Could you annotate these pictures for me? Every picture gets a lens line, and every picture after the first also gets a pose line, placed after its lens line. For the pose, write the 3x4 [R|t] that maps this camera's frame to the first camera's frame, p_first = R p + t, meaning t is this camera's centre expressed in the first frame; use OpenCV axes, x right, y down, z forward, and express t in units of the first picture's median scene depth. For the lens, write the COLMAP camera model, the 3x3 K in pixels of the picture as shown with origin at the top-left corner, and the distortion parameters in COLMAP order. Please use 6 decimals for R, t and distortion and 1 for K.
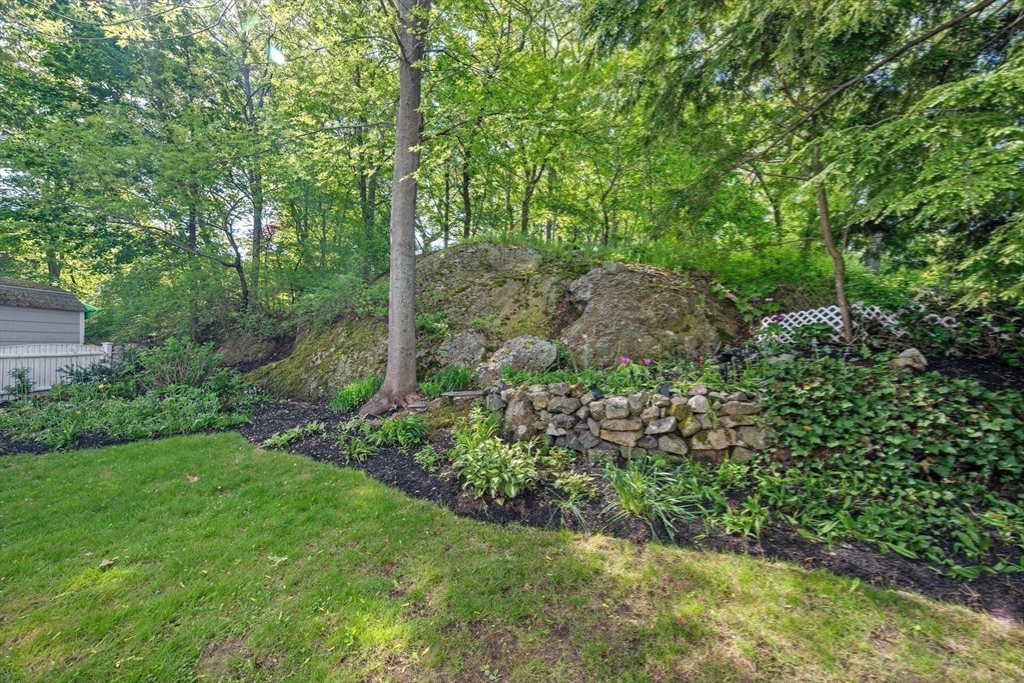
lens RADIAL K [[406.7, 0, 518.0], [0, 406.7, 339.4], [0, 0, 1]] dist [-0.000399, 0.000177]
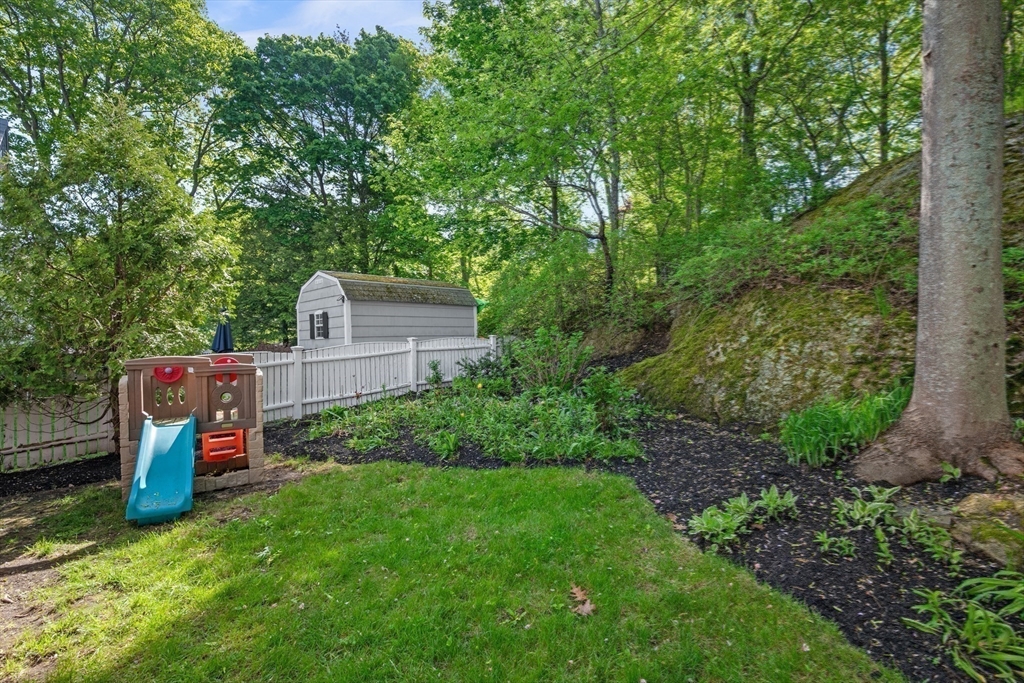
lens RADIAL K [[455.9, 0, 508.2], [0, 455.9, 341.6], [0, 0, 1]] dist [-0.004688, -0.000148]
pose [[0.711682, -0.010704, -0.702421, -0.230665], [0.031291, 0.999375, 0.016475, 0.006863], [0.701805, -0.033704, 0.711571, 0.270260]]
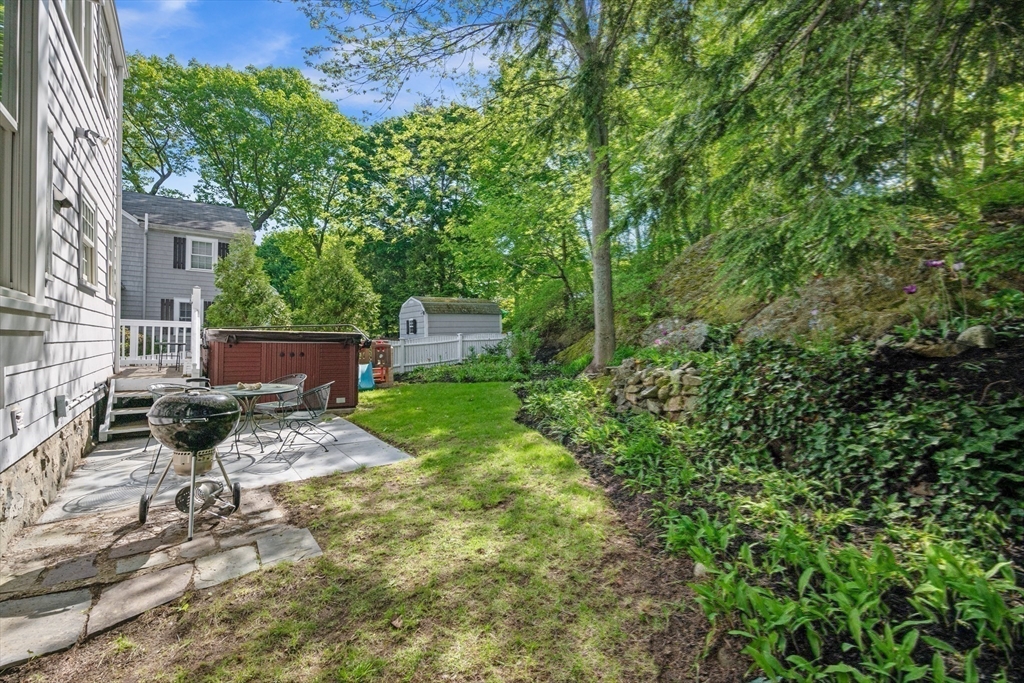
lens RADIAL K [[452.8, 0, 514.3], [0, 452.8, 339.3], [0, 0, 1]] dist [-0.000637, -0.000290]
pose [[0.586232, -0.002216, -0.810140, 0.625966], [0.030548, 0.999346, 0.019372, 0.002246], [0.809567, -0.036105, 0.585916, -0.101674]]
